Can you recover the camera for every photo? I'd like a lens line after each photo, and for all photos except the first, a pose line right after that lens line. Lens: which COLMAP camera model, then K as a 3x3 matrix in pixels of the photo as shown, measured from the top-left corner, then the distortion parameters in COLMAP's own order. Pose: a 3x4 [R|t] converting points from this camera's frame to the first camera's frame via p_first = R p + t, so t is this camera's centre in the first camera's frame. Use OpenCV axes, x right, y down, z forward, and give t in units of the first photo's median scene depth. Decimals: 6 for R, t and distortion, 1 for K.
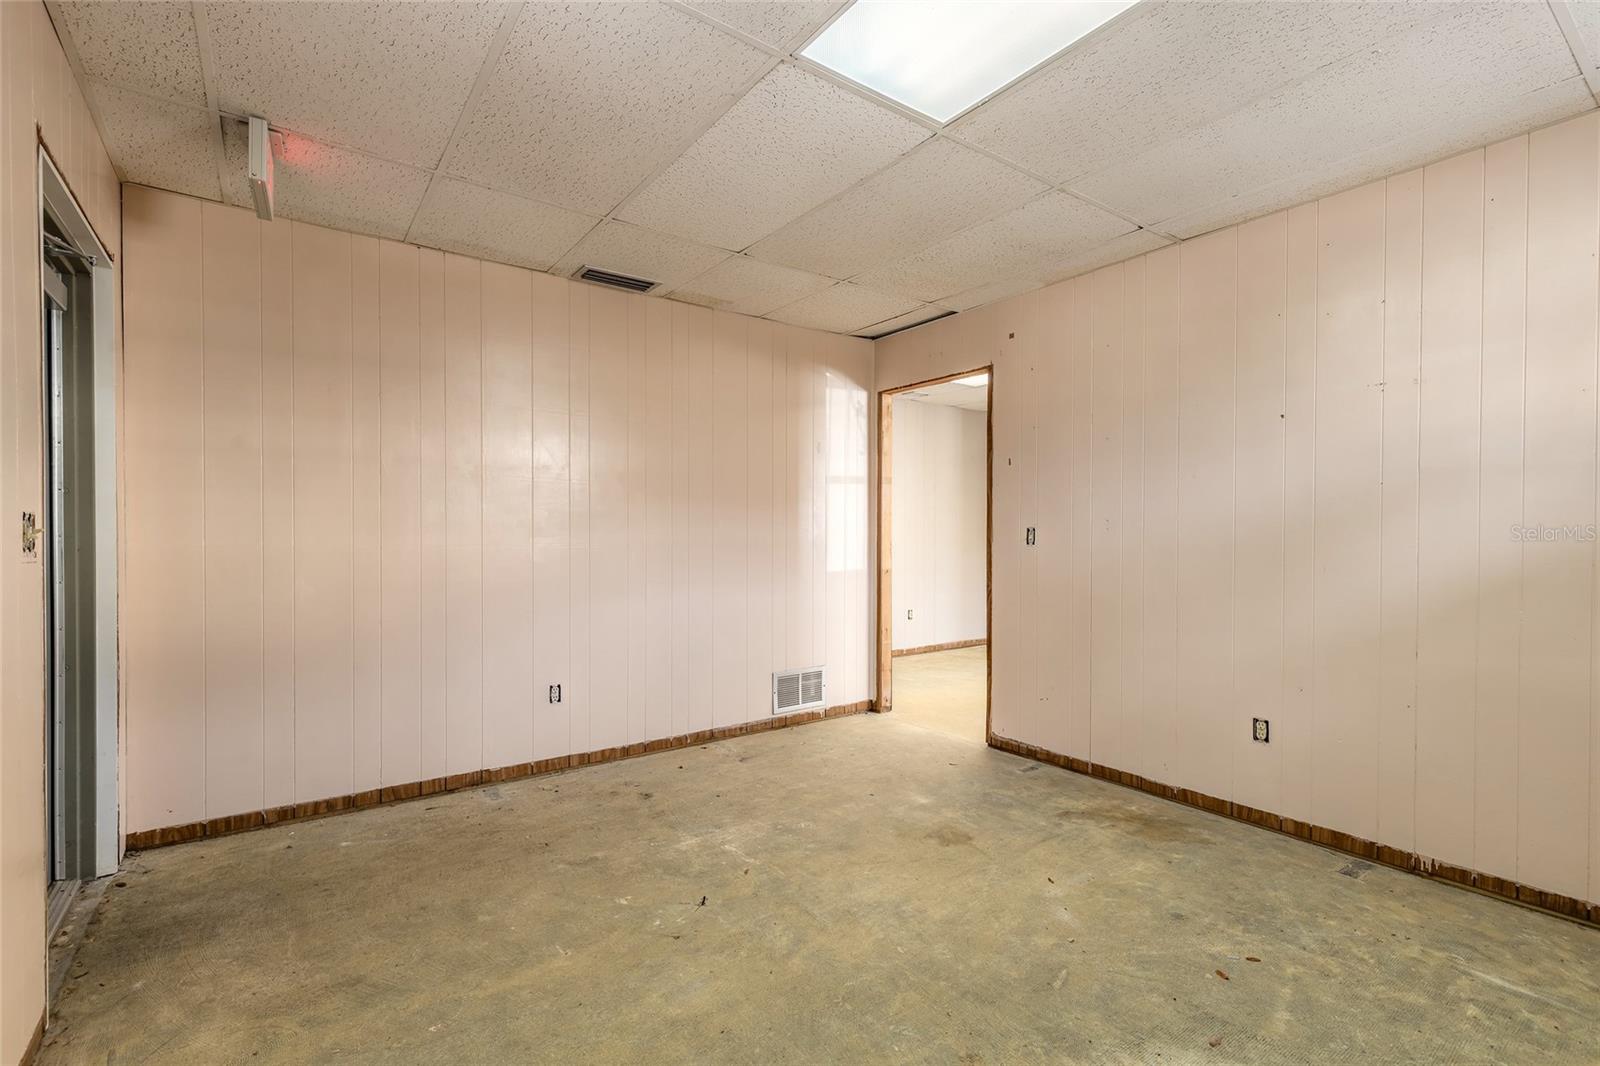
lens RADIAL K [[723.4, 0, 800.7], [0, 723.4, 534.8], [0, 0, 1]] dist [0.000386, 0.000427]
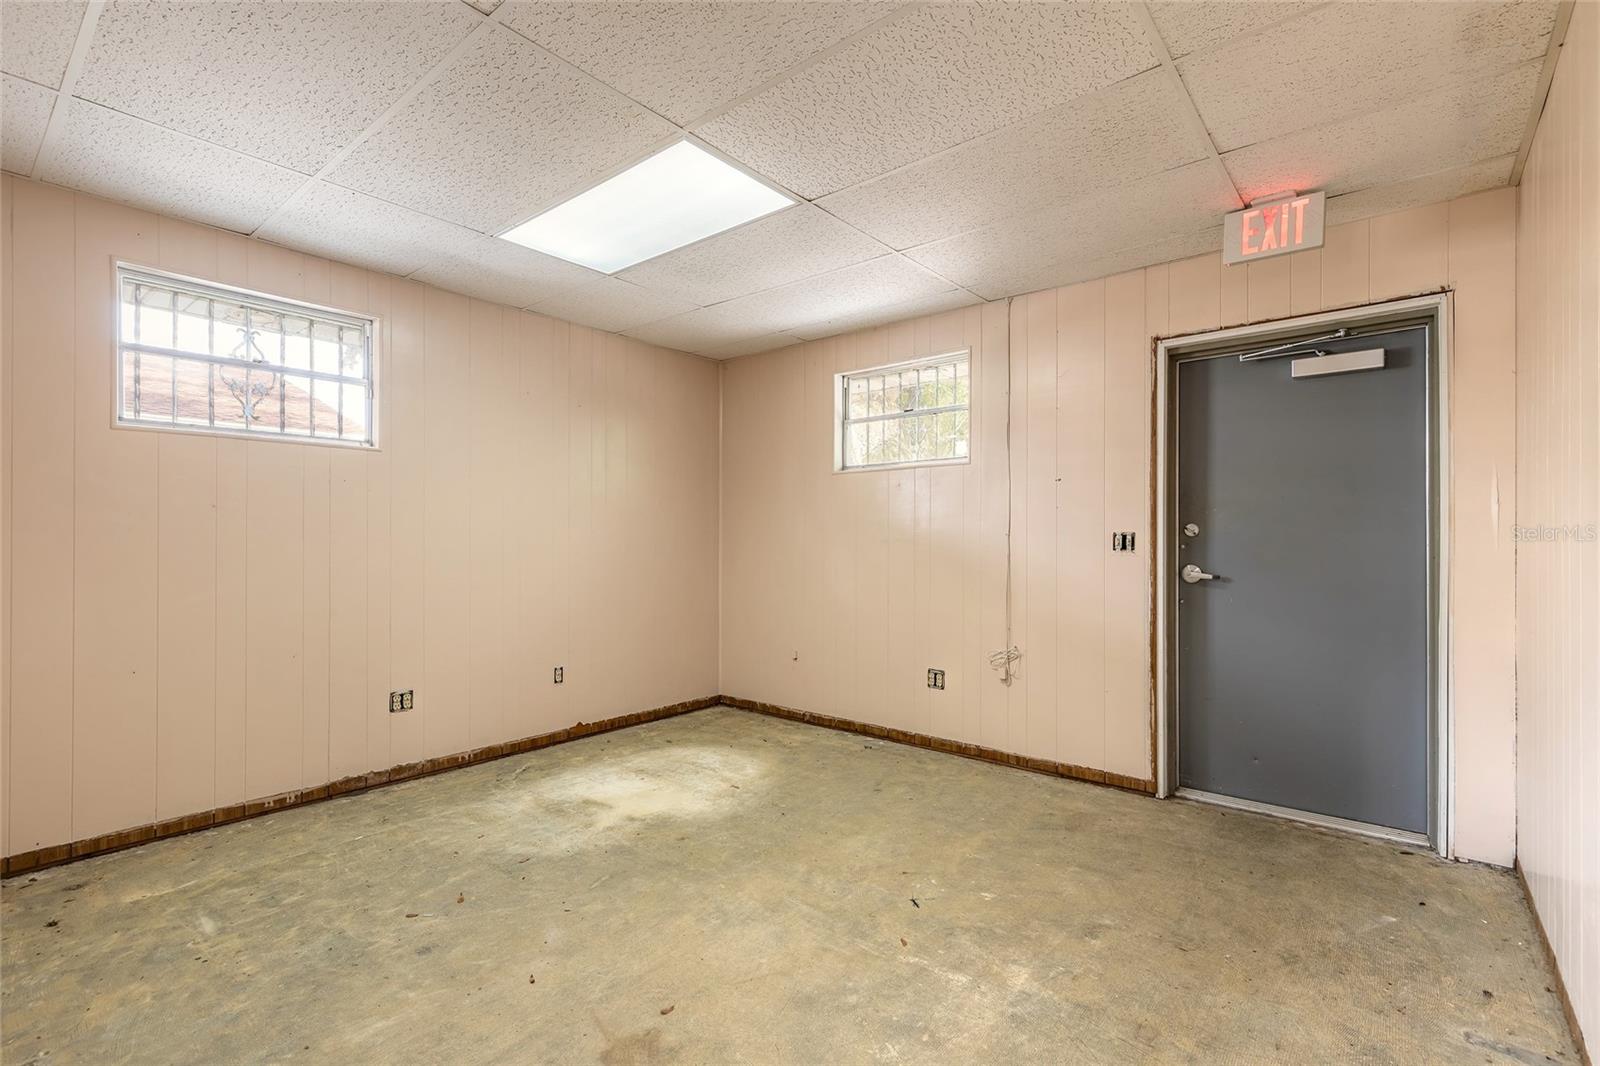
lens RADIAL K [[723.4, 0, 806.1], [0, 723.4, 538.4], [0, 0, 1]] dist [0.000386, 0.000427]
pose [[-0.968282, -0.005487, -0.249800, 0.286624], [-0.005050, 0.999984, -0.002389, -0.004115], [0.249809, -0.001052, -0.968295, 2.057744]]
